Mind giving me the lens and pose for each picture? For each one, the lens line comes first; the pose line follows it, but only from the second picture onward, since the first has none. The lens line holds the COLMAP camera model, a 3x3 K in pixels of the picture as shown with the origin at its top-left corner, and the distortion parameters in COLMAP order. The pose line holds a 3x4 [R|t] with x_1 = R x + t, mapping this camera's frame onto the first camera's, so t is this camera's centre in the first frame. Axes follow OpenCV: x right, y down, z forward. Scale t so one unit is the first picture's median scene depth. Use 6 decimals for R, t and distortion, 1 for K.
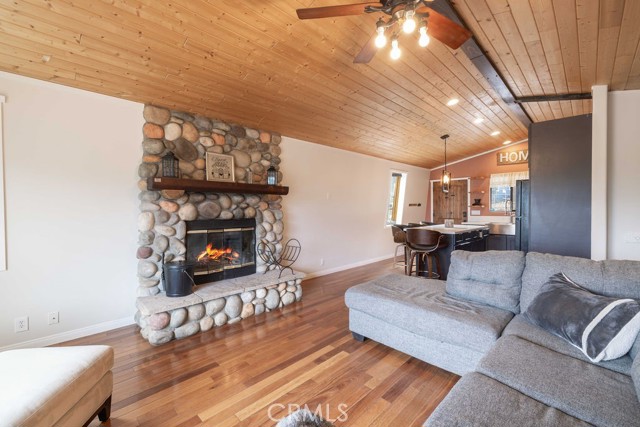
lens RADIAL K [[283.0, 0, 312.7], [0, 283.0, 209.6], [0, 0, 1]] dist [-0.000469, -0.000181]
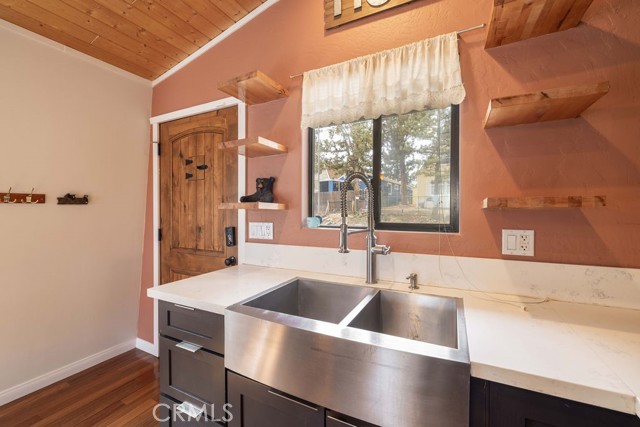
lens RADIAL K [[271.5, 0, 323.9], [0, 271.5, 211.1], [0, 0, 1]] dist [0.007670, 0.000199]
pose [[0.951891, 0.004216, 0.306408, 0.575211], [-0.003993, 0.999991, -0.001355, -0.007607], [-0.306411, 0.000066, 0.951899, 0.774443]]
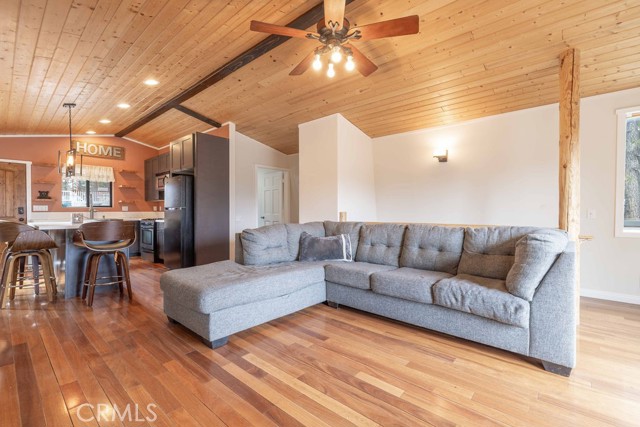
lens RADIAL K [[271.5, 0, 323.9], [0, 271.5, 211.1], [0, 0, 1]] dist [0.007670, 0.000199]
pose [[-0.076391, 0.003280, 0.997073, -0.246198], [0.007876, 0.999965, -0.002686, 0.027634], [-0.997047, 0.007648, -0.076415, 0.287196]]
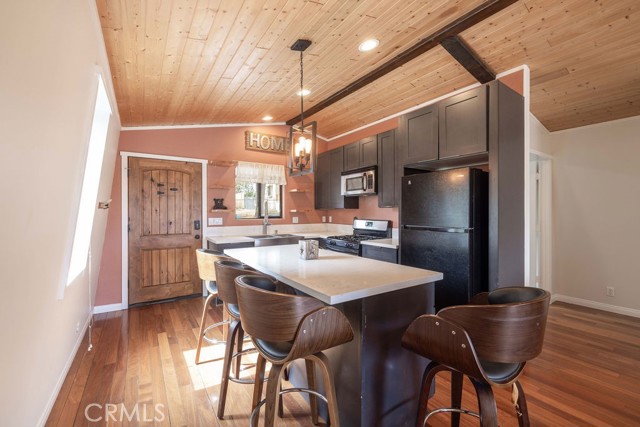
lens RADIAL K [[267.0, 0, 320.0], [0, 267.0, 213.5], [0, 0, 1]] dist [0.000422, 0.000036]
pose [[0.184588, 0.003736, 0.982809, 0.070616], [0.006319, 0.999968, -0.004988, -0.001836], [-0.982796, 0.007131, 0.184559, 0.706600]]
